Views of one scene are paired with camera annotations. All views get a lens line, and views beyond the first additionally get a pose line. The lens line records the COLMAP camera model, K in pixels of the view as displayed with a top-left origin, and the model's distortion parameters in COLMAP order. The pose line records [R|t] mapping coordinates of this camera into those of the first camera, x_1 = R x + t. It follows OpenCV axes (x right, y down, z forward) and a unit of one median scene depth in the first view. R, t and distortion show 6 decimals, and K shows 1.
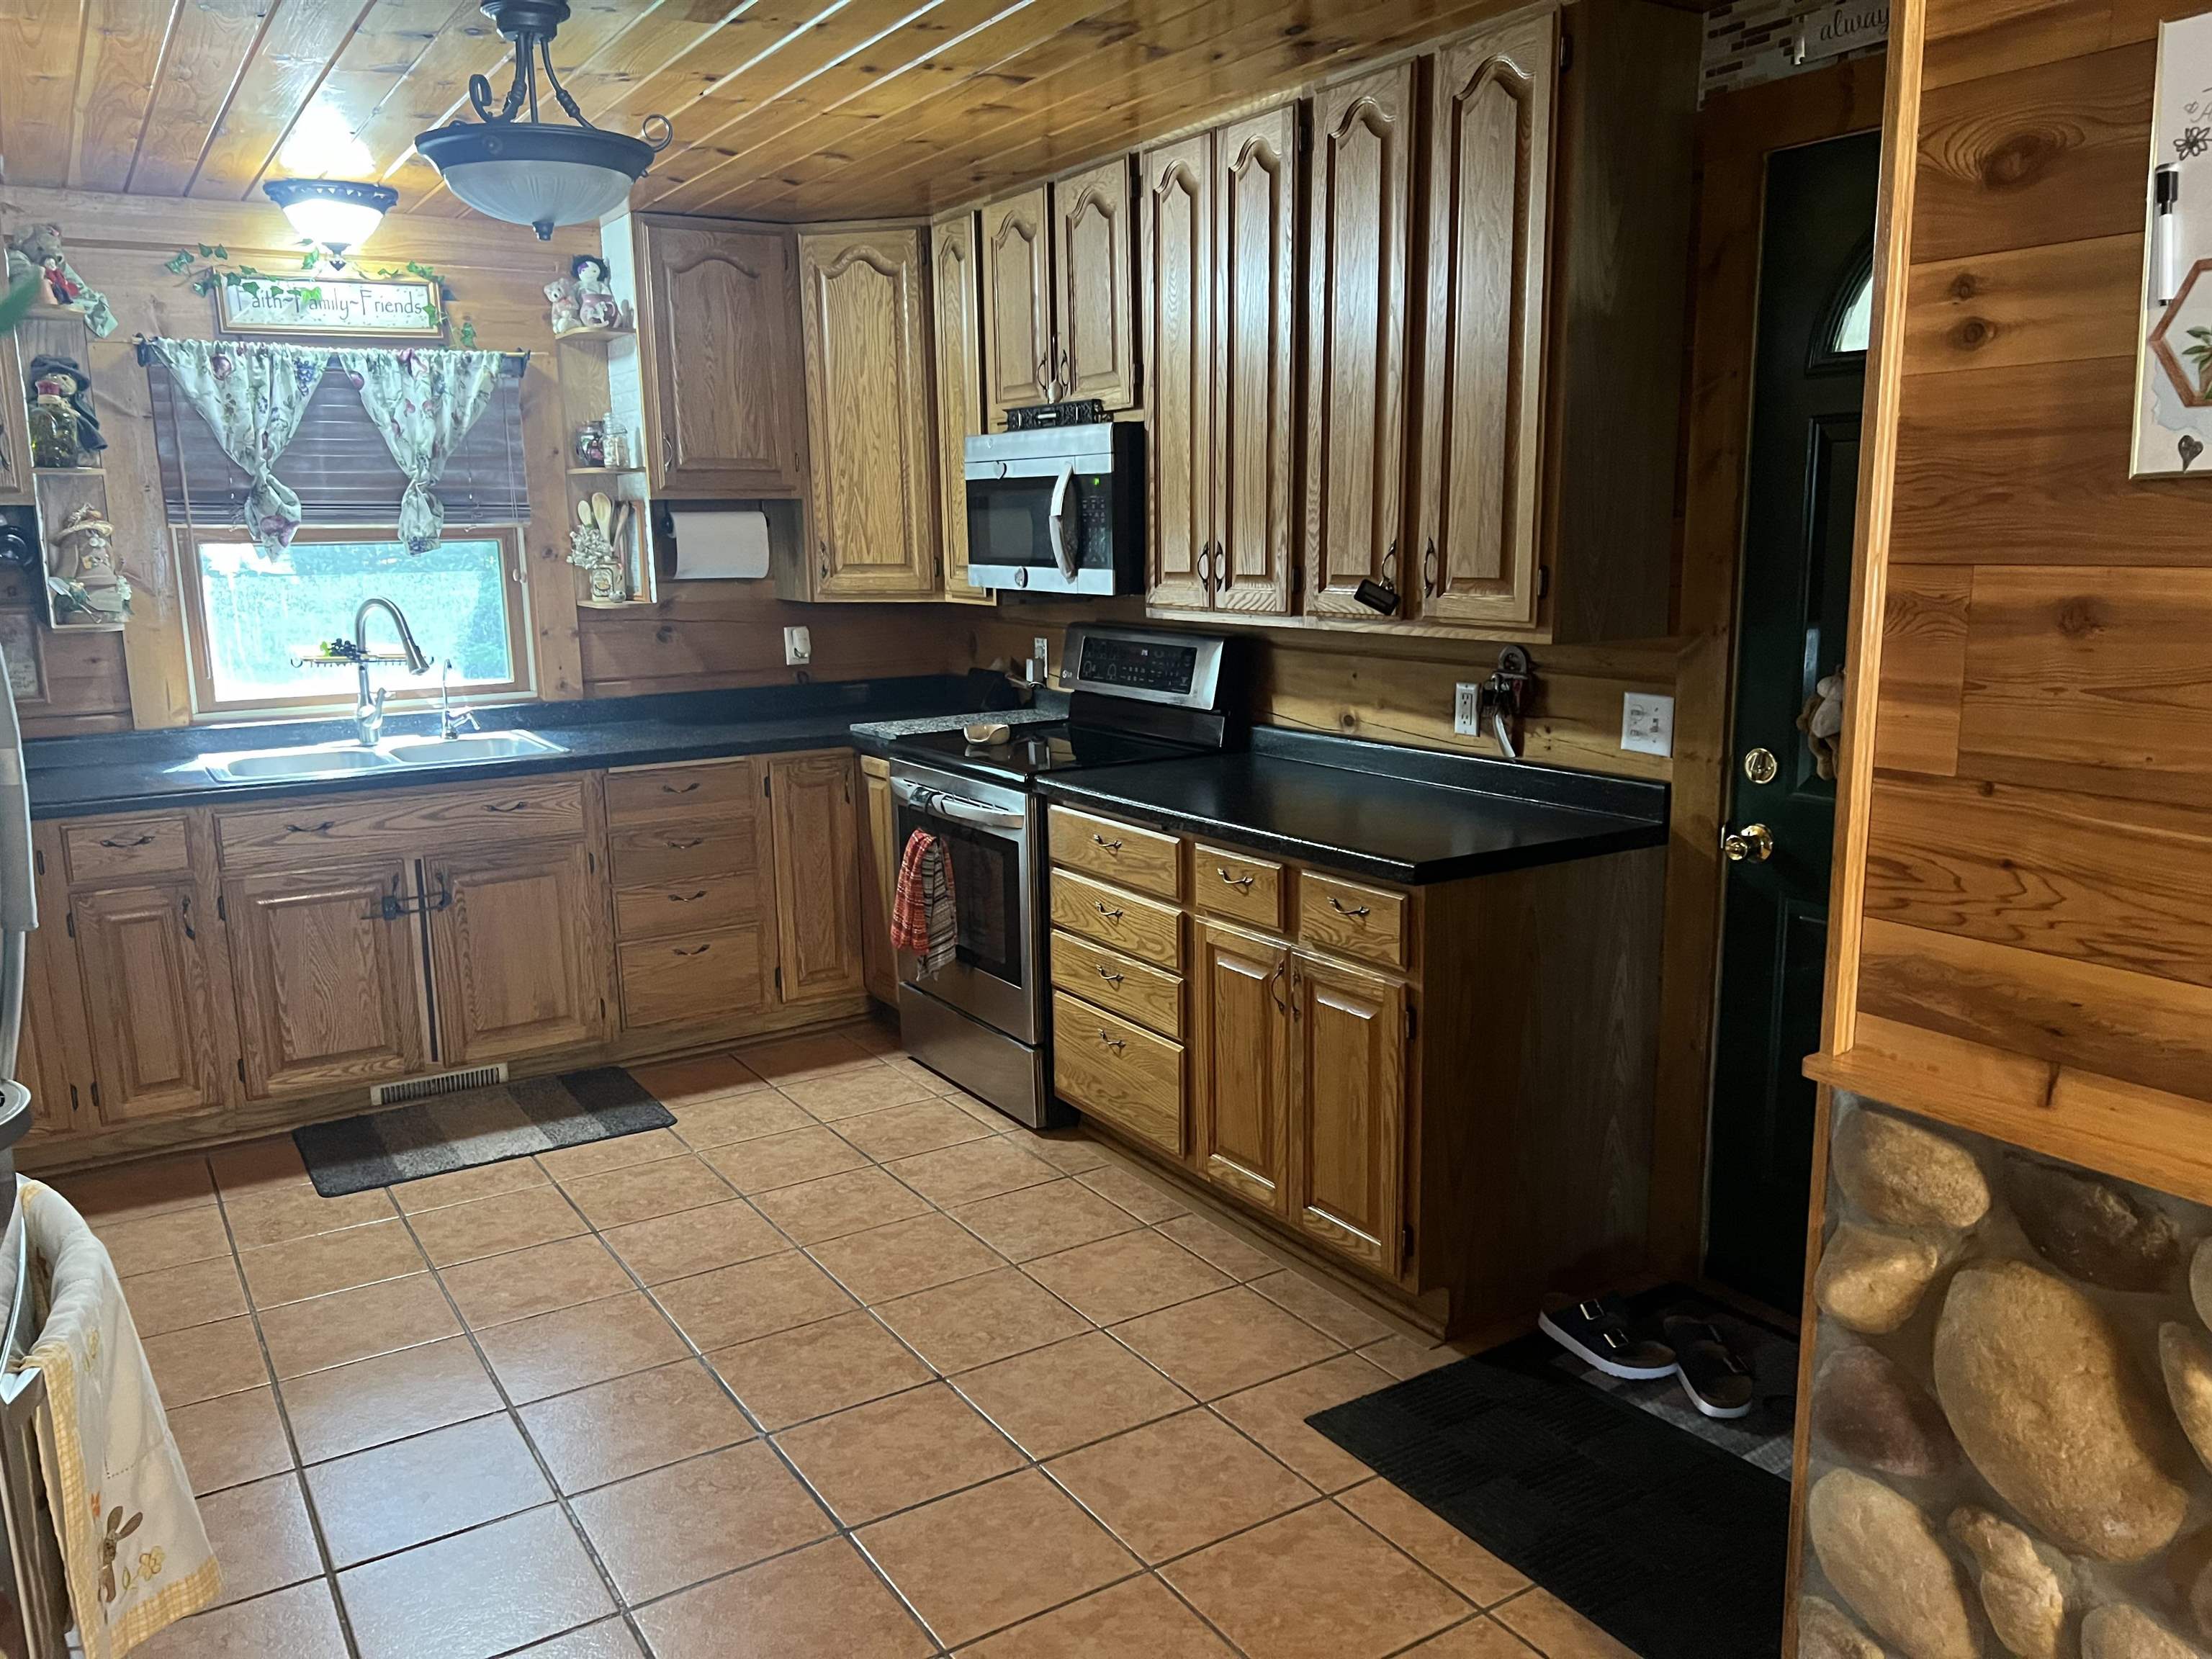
lens RADIAL K [[1676.5, 0, 1107.4], [0, 1676.5, 852.9], [0, 0, 1]] dist [0.024603, -0.017589]
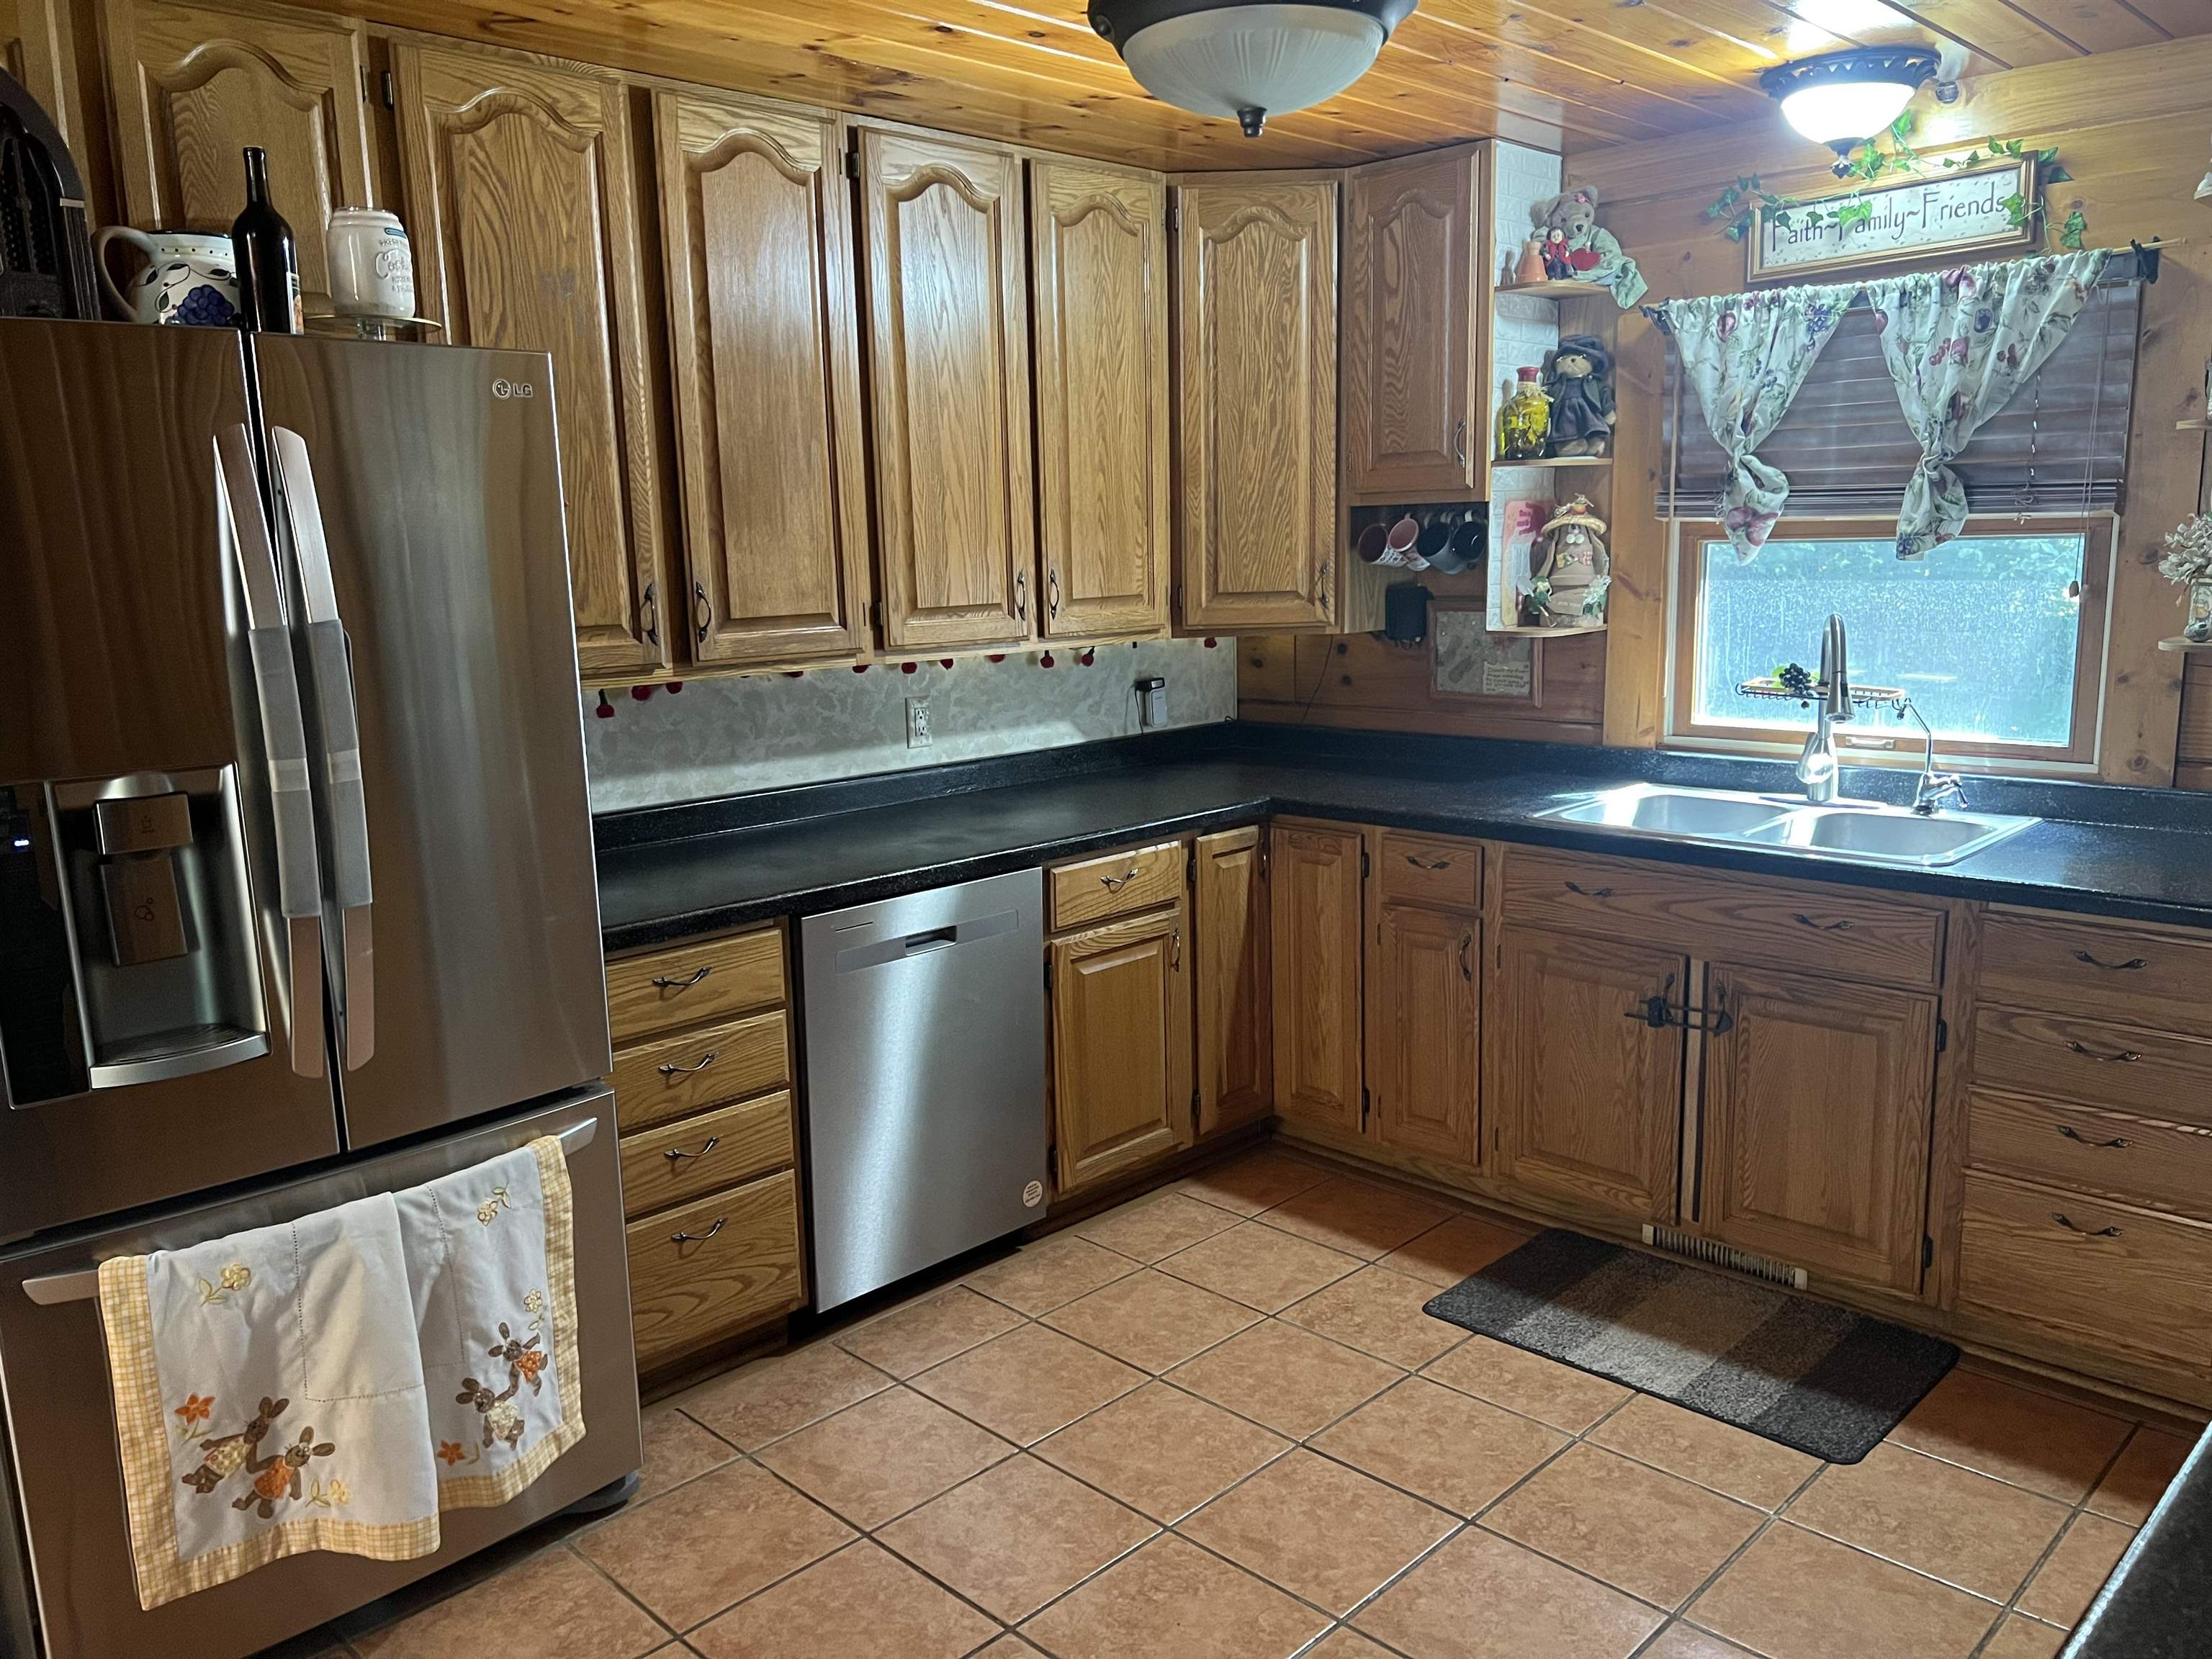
lens RADIAL K [[1676.5, 0, 1107.4], [0, 1676.5, 852.9], [0, 0, 1]] dist [0.024603, -0.017589]
pose [[0.221742, 0.195190, -0.955370, 0.236695], [-0.170904, 0.972374, 0.158997, -0.113555], [0.960012, 0.128020, 0.248975, 0.522153]]
